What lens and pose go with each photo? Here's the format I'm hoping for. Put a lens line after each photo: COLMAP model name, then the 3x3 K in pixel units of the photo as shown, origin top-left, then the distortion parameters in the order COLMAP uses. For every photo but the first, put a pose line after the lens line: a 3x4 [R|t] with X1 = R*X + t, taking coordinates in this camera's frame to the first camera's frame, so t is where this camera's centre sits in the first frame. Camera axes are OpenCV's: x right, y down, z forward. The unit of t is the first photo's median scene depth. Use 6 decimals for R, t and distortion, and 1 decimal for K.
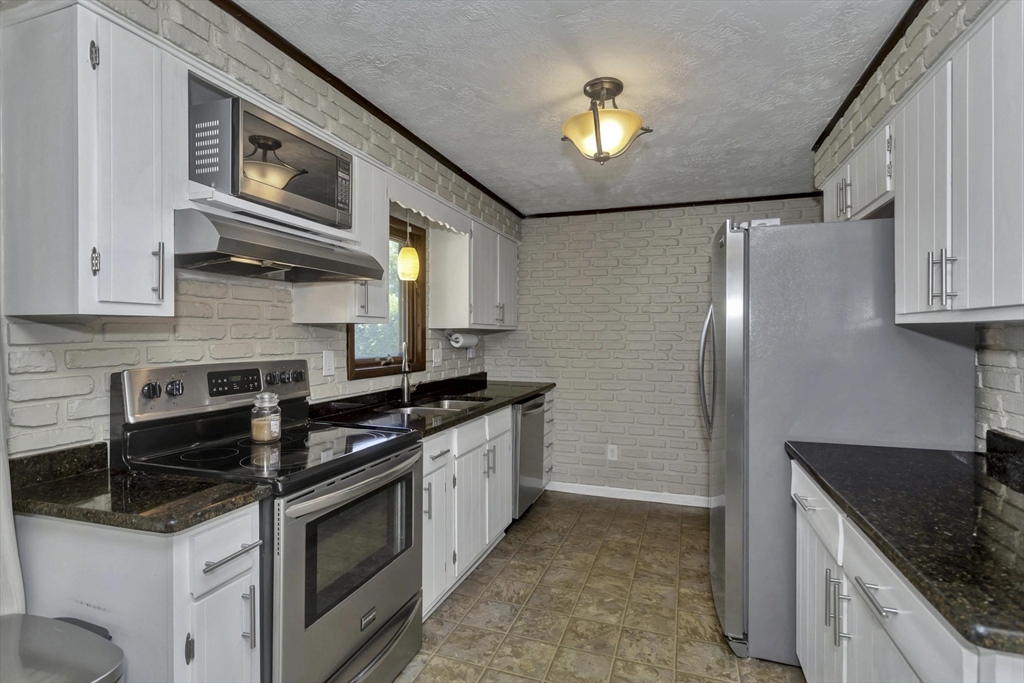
lens RADIAL K [[490.4, 0, 515.9], [0, 490.4, 338.1], [0, 0, 1]] dist [0.002714, 0.000787]
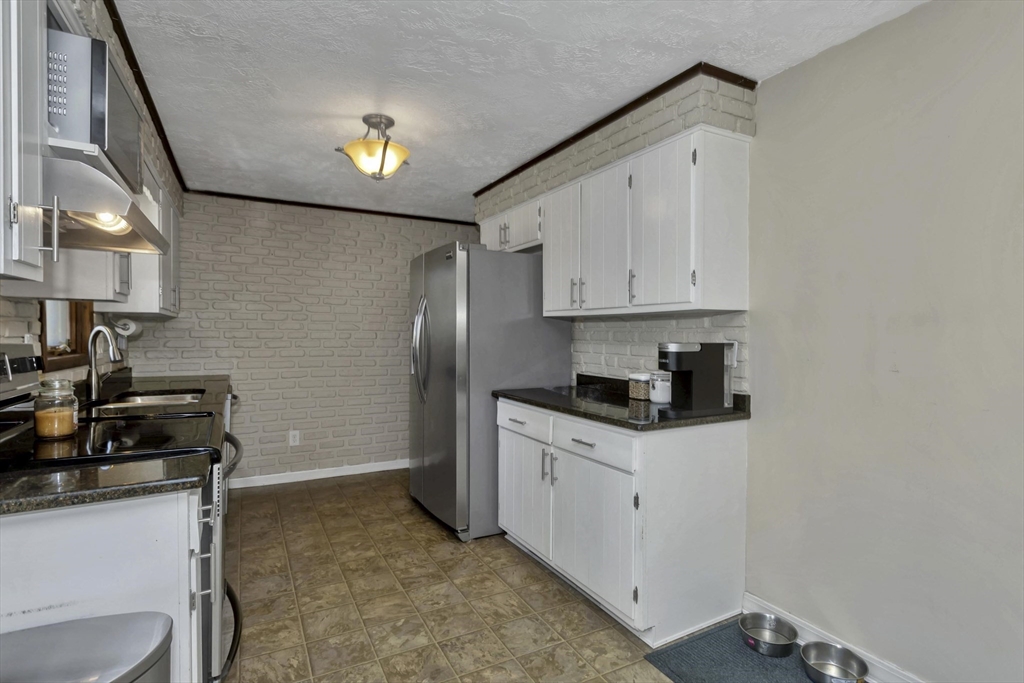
lens RADIAL K [[508.3, 0, 512.0], [0, 508.3, 341.5], [0, 0, 1]] dist [0.000603, 0.000563]
pose [[0.684013, -0.009193, 0.729412, -0.355870], [0.000122, 0.999922, 0.012488, 0.021576], [-0.729470, -0.008453, 0.683961, -0.086963]]
